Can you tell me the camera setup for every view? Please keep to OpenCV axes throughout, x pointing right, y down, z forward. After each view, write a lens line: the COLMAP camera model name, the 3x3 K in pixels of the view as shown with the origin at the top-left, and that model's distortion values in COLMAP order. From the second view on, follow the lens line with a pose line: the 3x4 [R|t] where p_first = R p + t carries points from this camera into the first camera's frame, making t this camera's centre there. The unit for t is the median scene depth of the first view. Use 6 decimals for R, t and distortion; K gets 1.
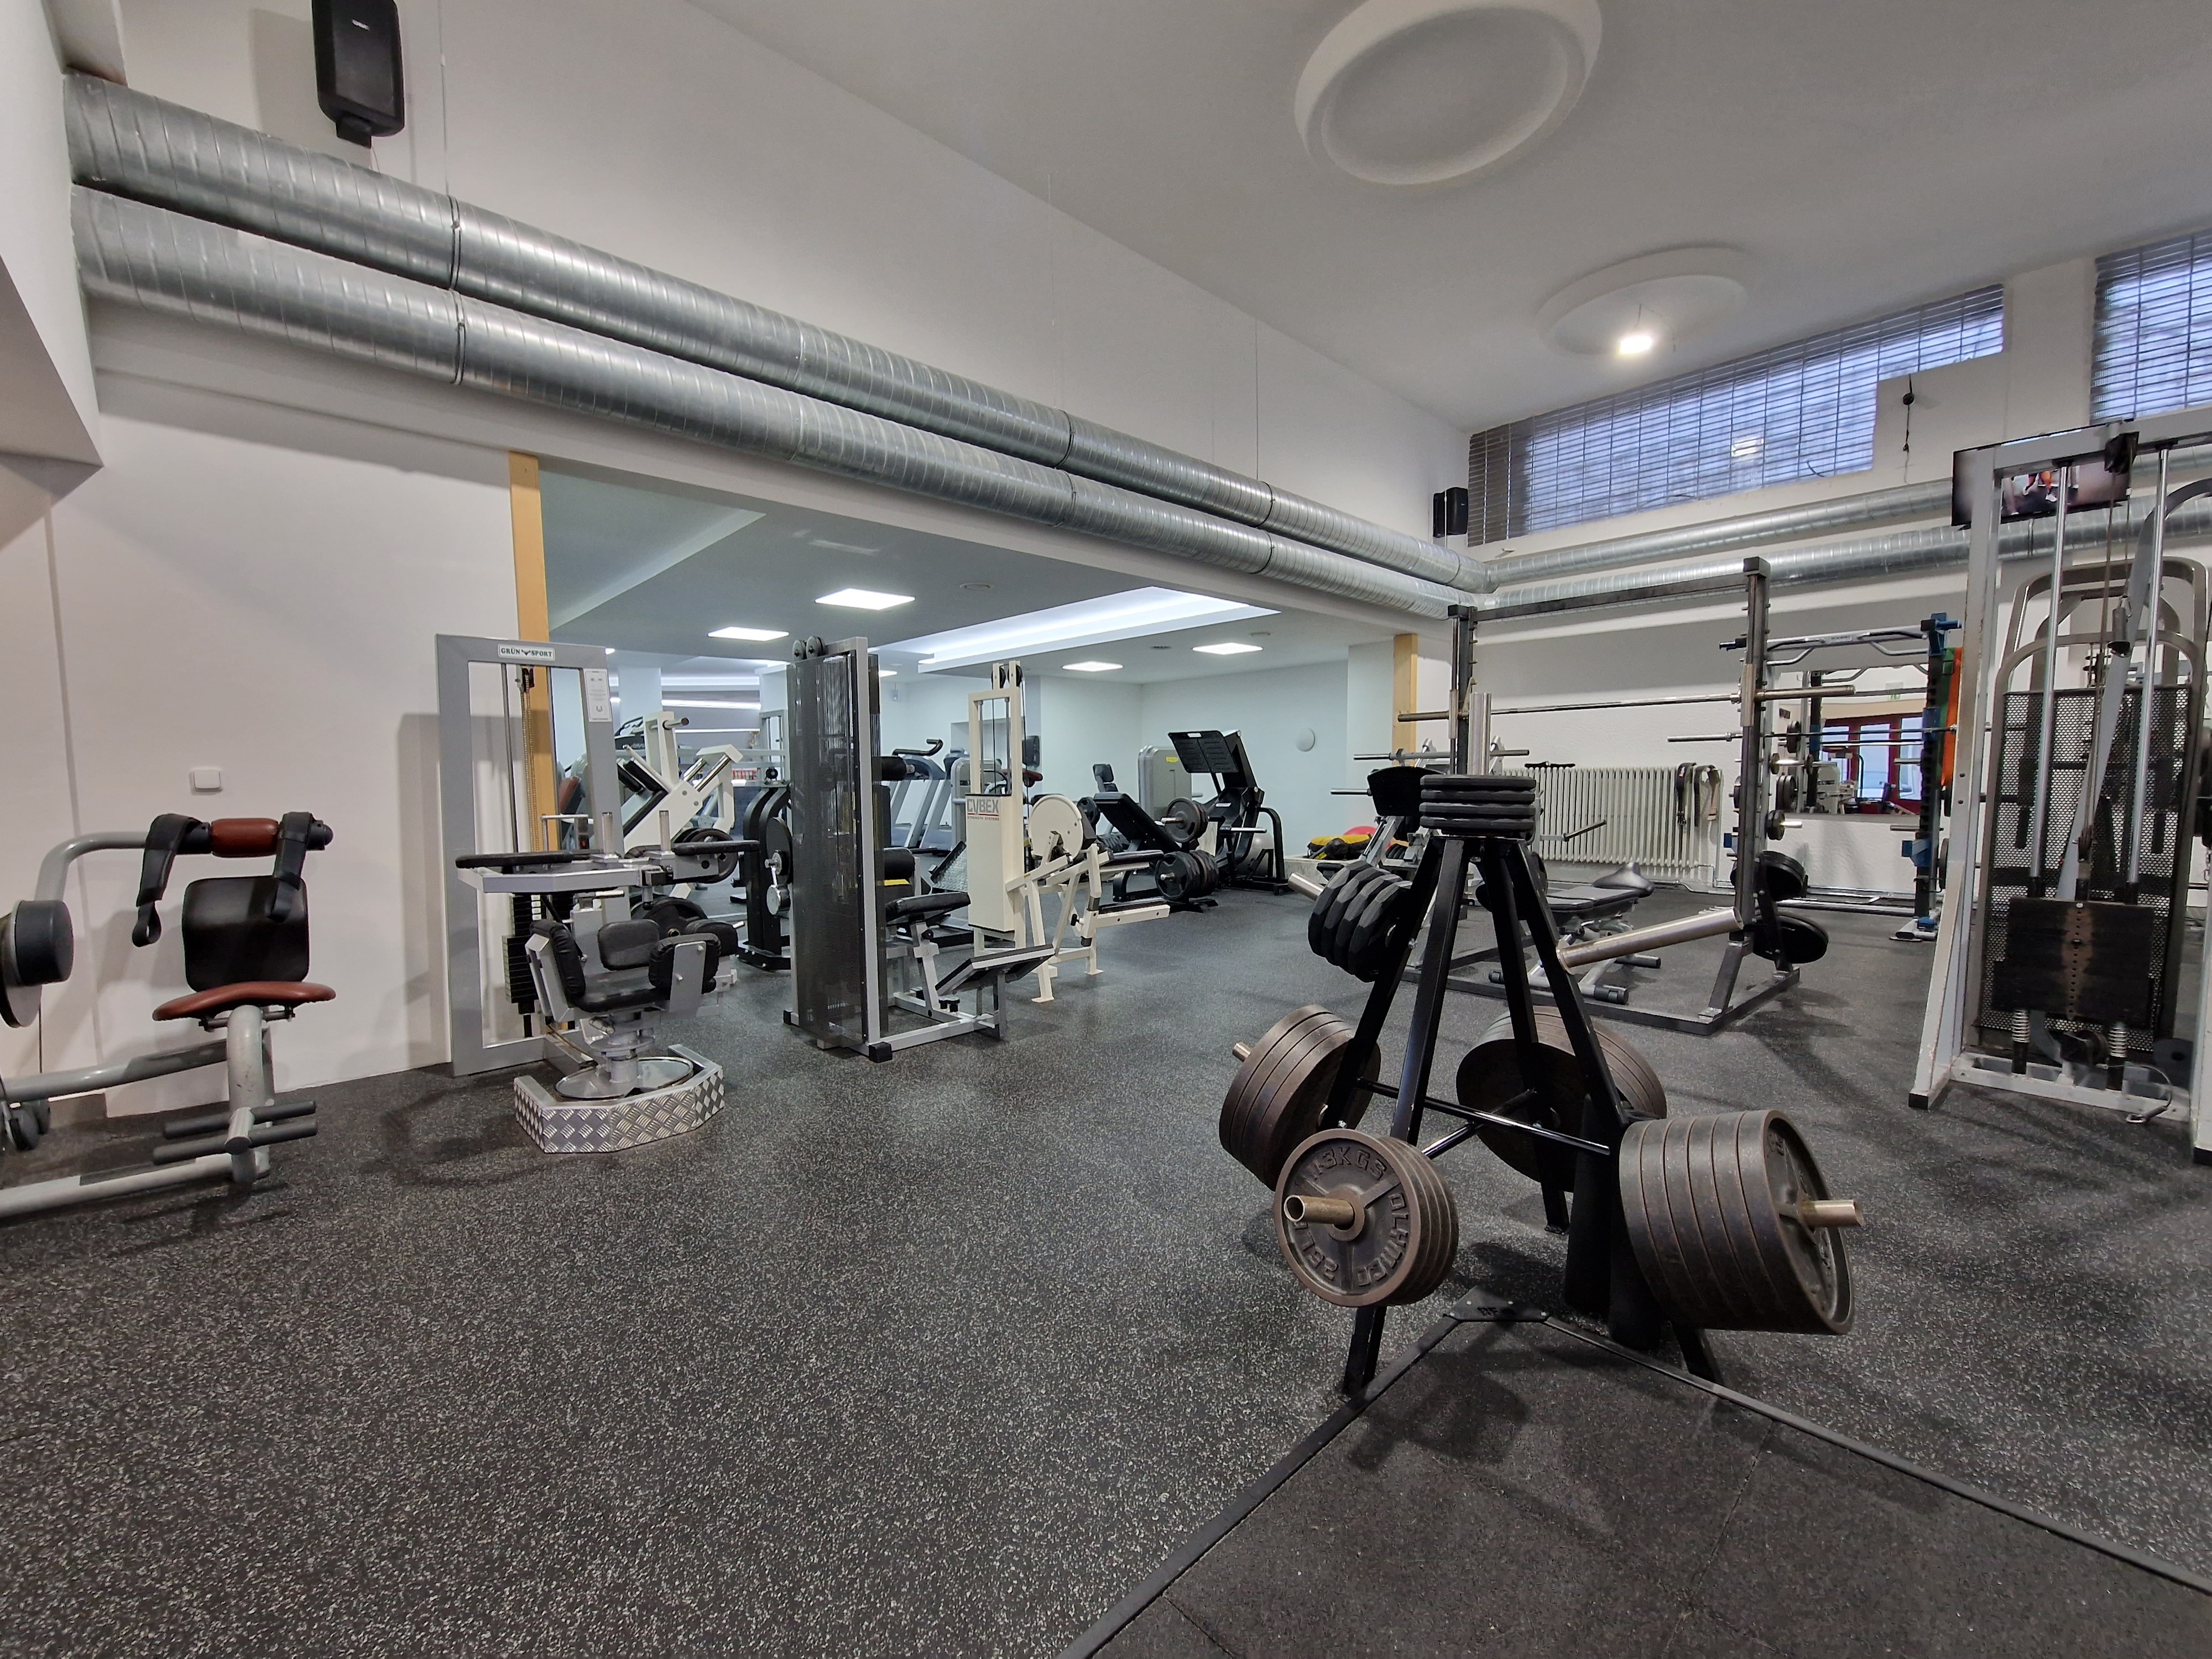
lens RADIAL K [[909.4, 0, 1111.1], [0, 909.4, 842.4], [0, 0, 1]] dist [-0.010180, -0.000669]
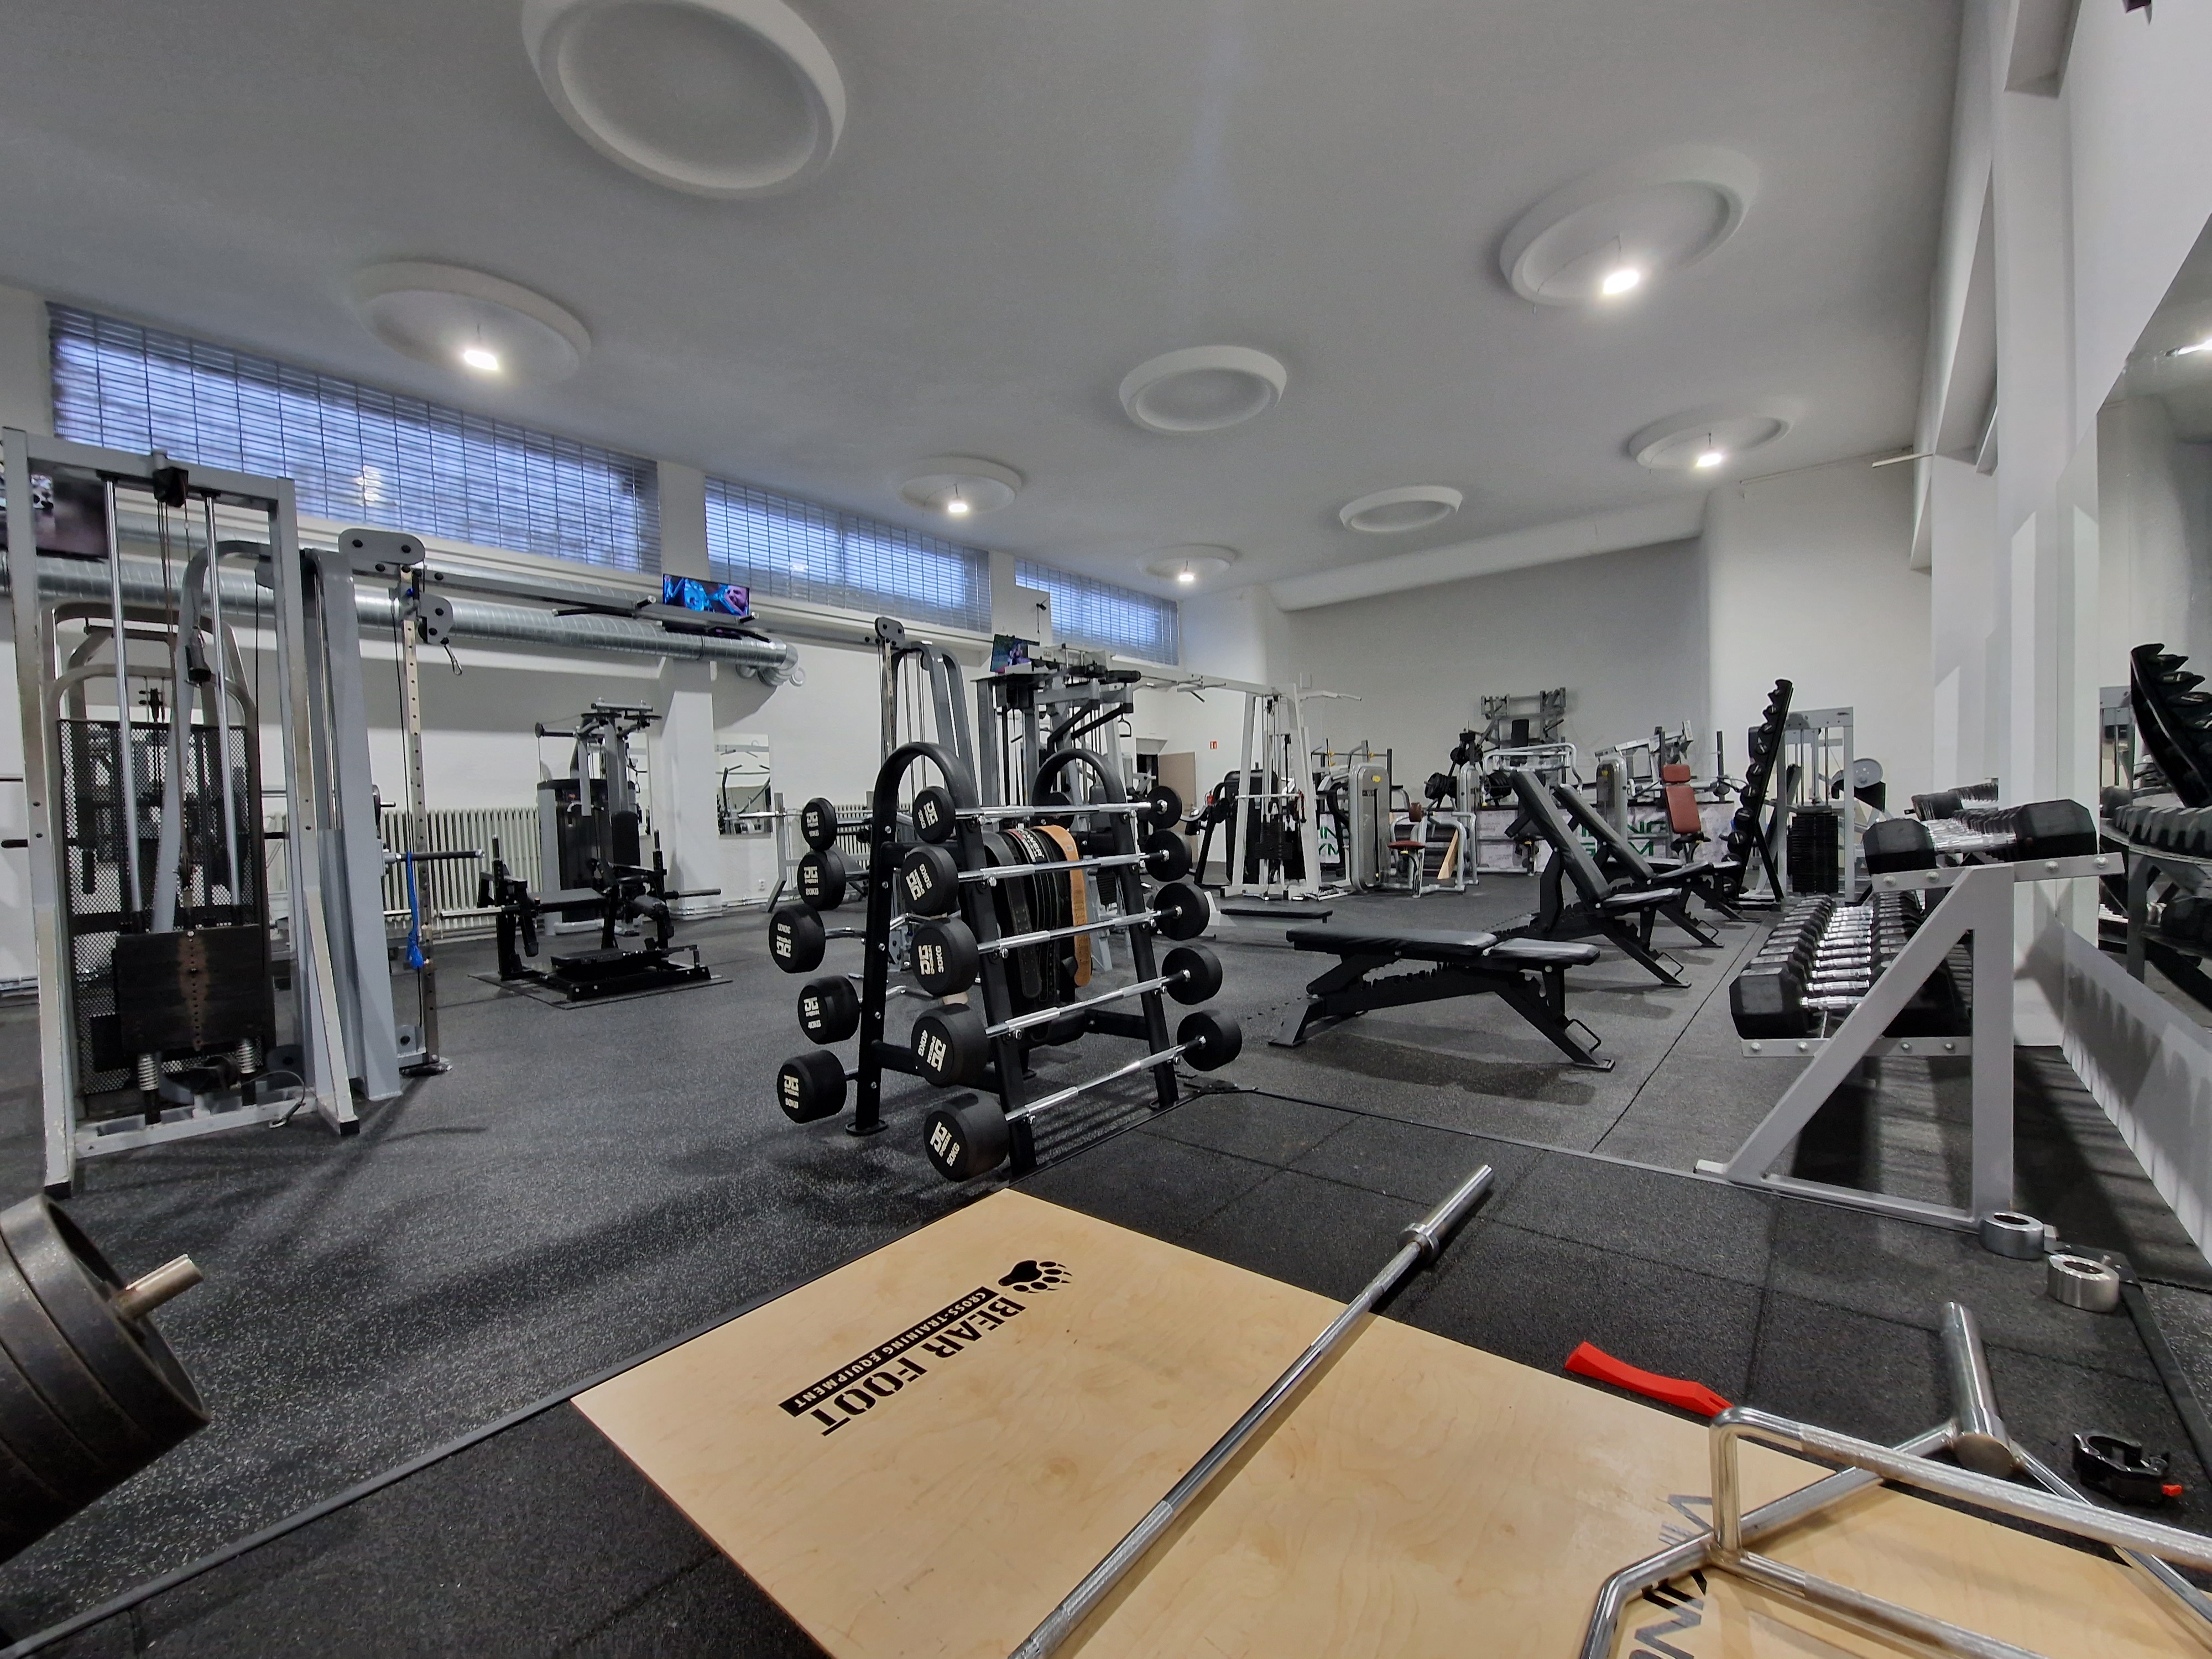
lens RADIAL K [[909.4, 0, 1114.4], [0, 909.4, 837.6], [0, 0, 1]] dist [-0.010180, -0.000669]
pose [[-0.122329, -0.021670, 0.992253, -0.021983], [0.106860, 0.993662, 0.034875, 0.039329], [-0.986720, 0.110298, -0.119238, 0.105720]]
